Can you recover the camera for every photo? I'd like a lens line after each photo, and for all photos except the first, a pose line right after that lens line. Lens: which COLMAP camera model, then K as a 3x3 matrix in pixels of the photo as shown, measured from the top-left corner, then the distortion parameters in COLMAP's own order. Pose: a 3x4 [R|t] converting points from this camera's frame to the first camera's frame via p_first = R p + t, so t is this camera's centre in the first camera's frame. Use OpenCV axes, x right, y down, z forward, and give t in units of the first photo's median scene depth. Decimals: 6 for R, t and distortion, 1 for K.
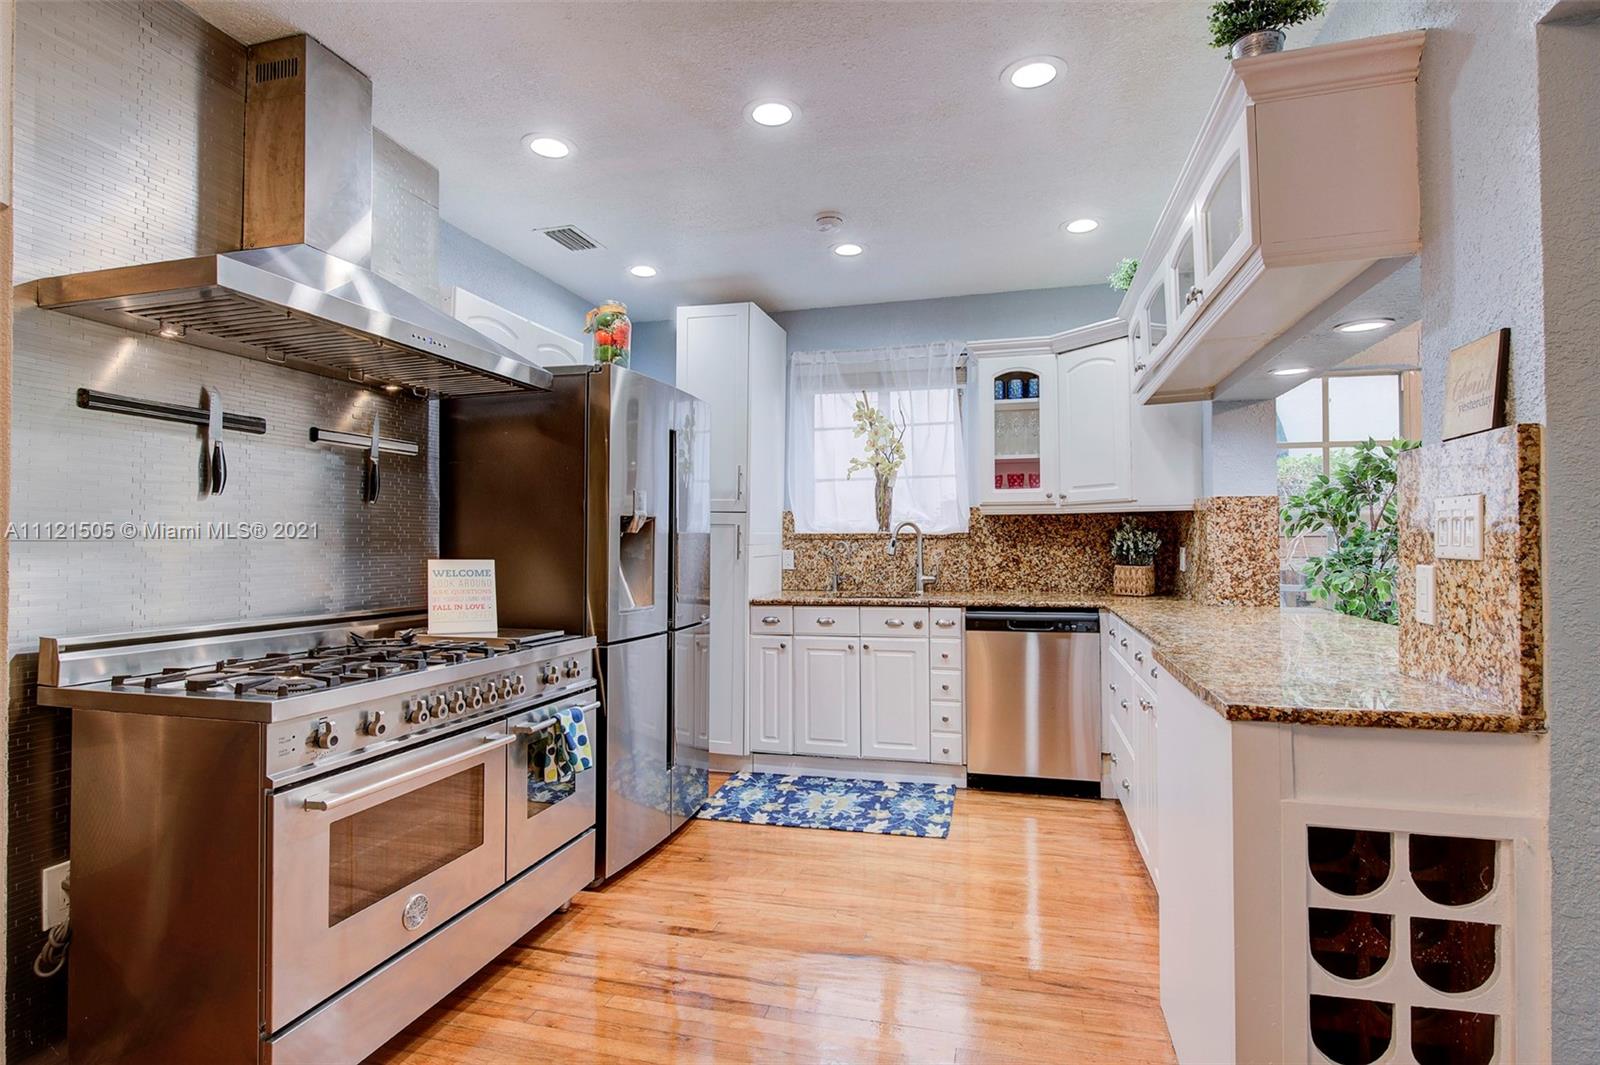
lens RADIAL K [[812.1, 0, 798.6], [0, 812.1, 535.0], [0, 0, 1]] dist [0.002698, 0.000273]
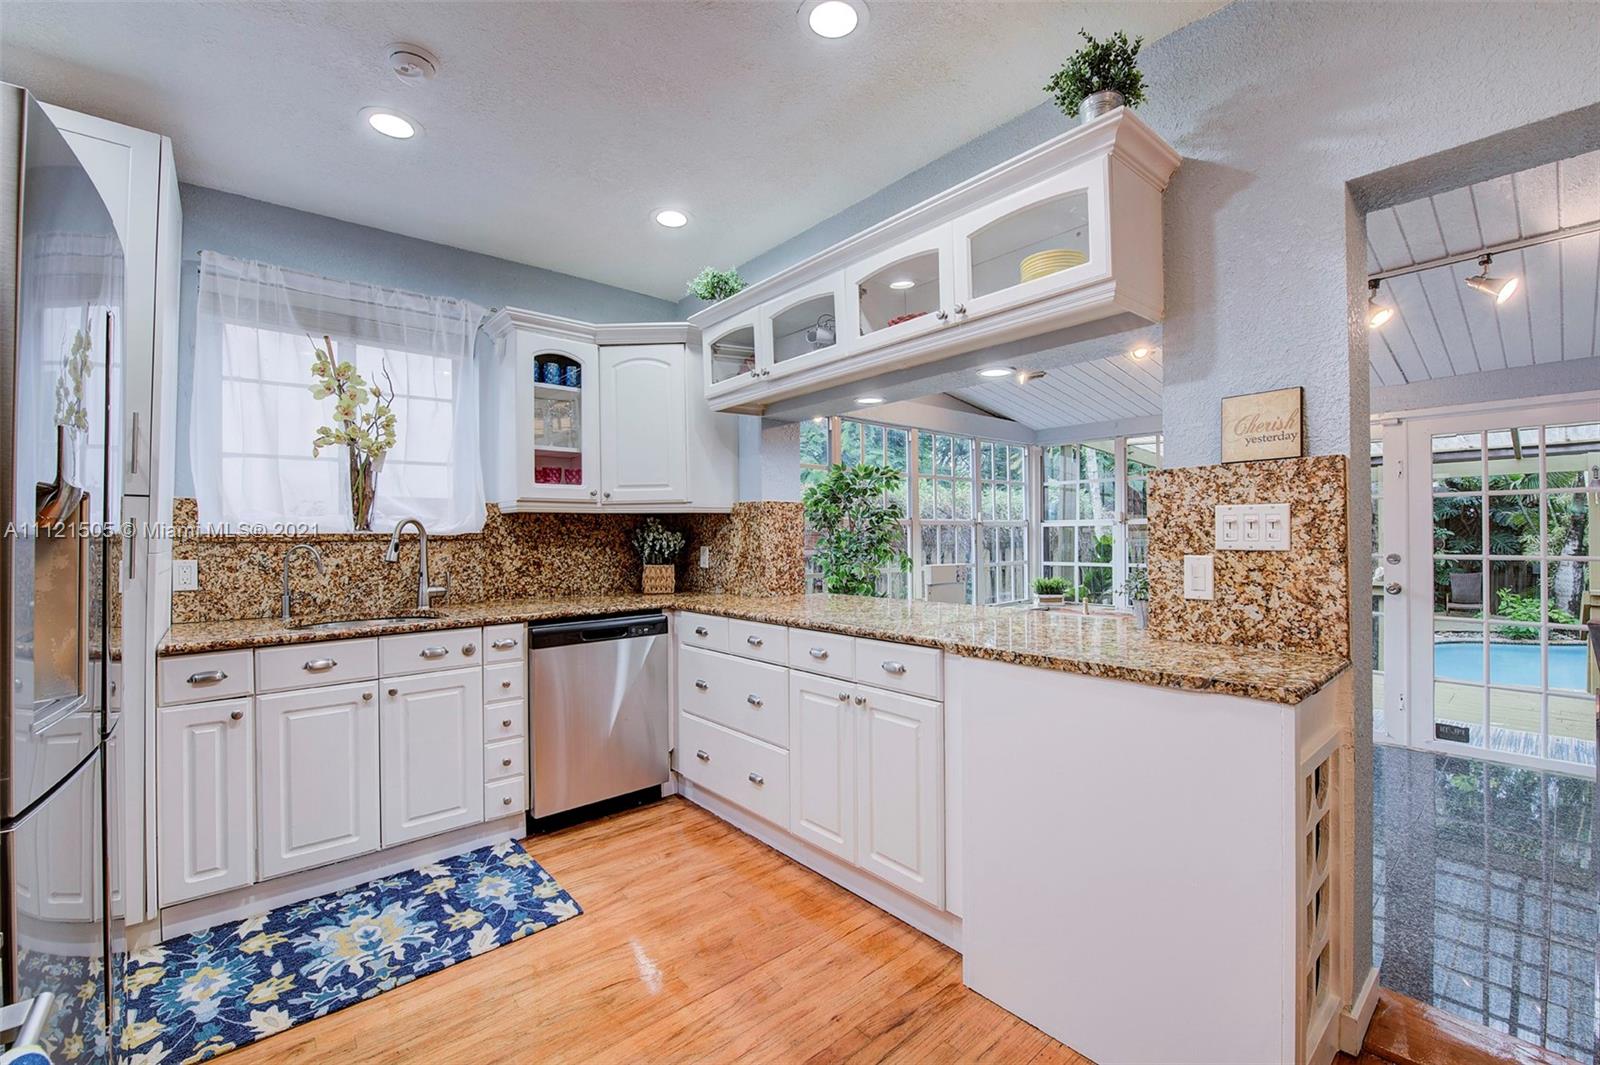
lens RADIAL K [[669.8, 0, 799.1], [0, 669.8, 531.7], [0, 0, 1]] dist [-0.013769, -0.000670]
pose [[0.561191, 0.003654, 0.827678, -0.204030], [0.002979, 0.999975, -0.006435, 0.001431], [-0.827681, 0.006076, 0.561166, 0.377806]]
